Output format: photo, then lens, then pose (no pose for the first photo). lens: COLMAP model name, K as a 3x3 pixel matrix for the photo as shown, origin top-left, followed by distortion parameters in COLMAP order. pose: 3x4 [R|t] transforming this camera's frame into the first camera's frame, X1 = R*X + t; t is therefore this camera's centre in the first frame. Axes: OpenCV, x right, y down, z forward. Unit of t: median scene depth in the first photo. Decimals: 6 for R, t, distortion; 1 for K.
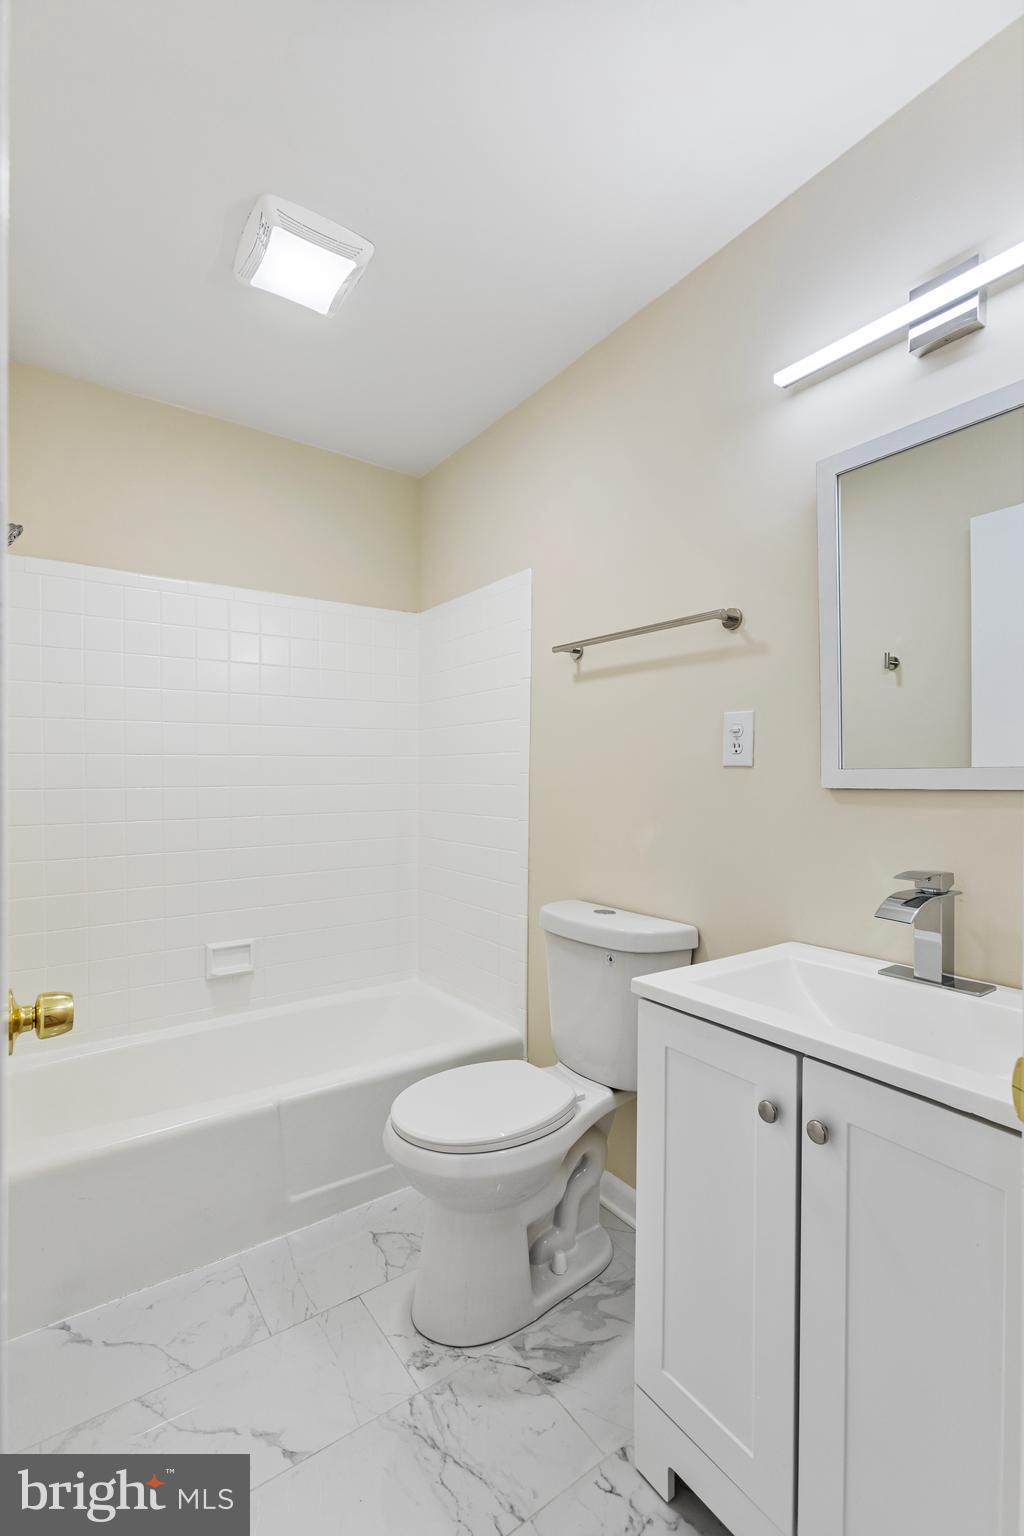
lens RADIAL K [[699.2, 0, 511.3], [0, 699.2, 778.0], [0, 0, 1]] dist [0.001865, 0.006011]
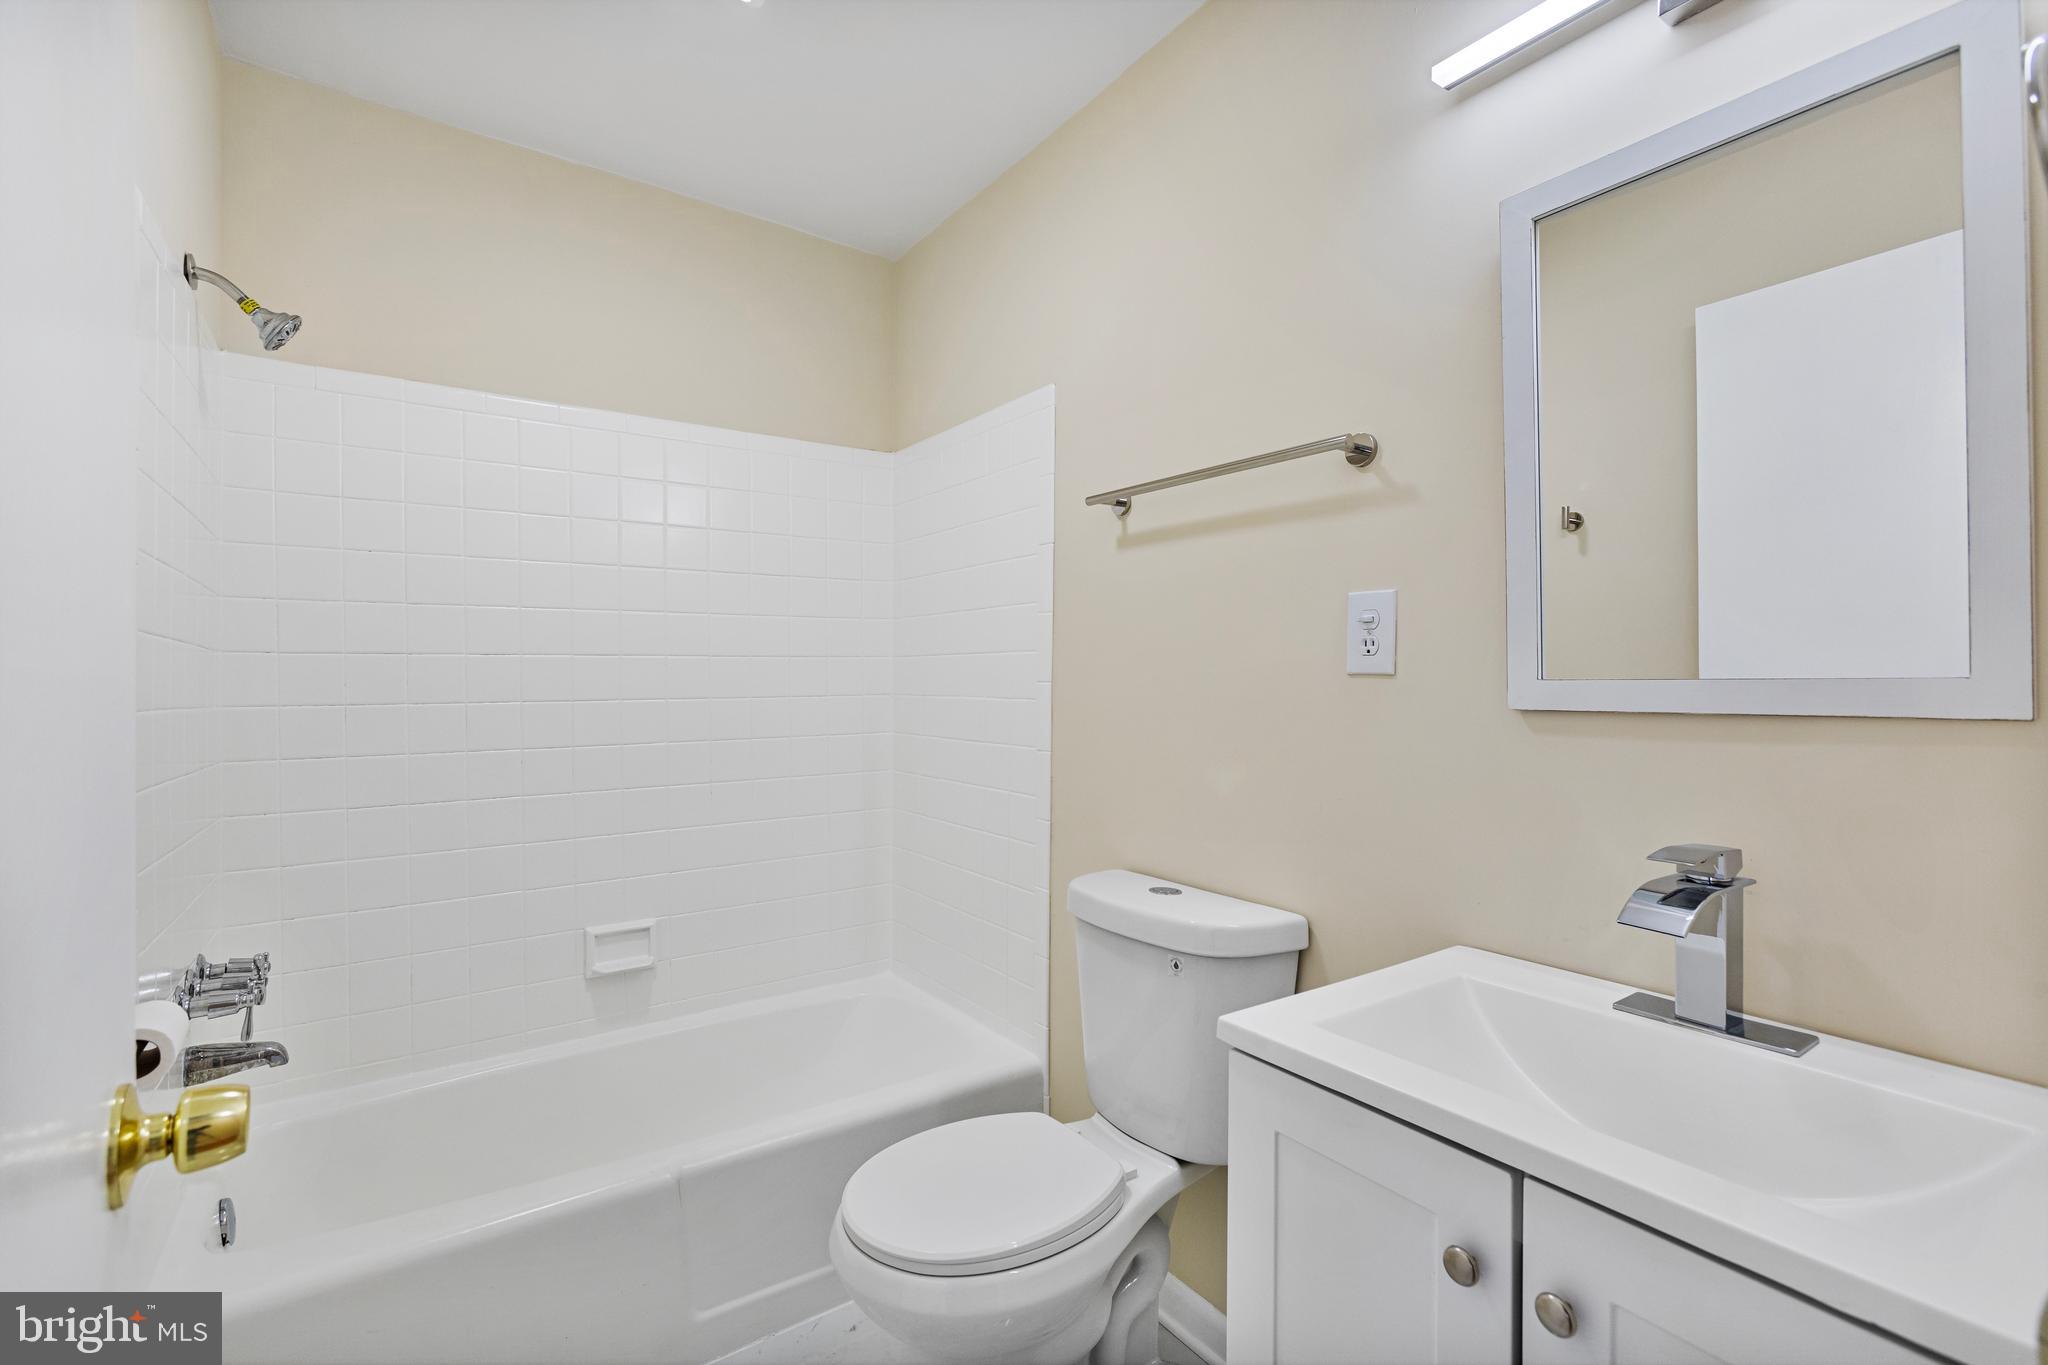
lens RADIAL K [[932.2, 0, 1028.4], [0, 932.2, 674.4], [0, 0, 1]] dist [0.001865, 0.006011]
pose [[0.999996, -0.001191, 0.002593, 0.000656], [0.001213, 0.999964, -0.008413, -0.009392], [-0.002583, 0.008416, 0.999961, 0.127084]]
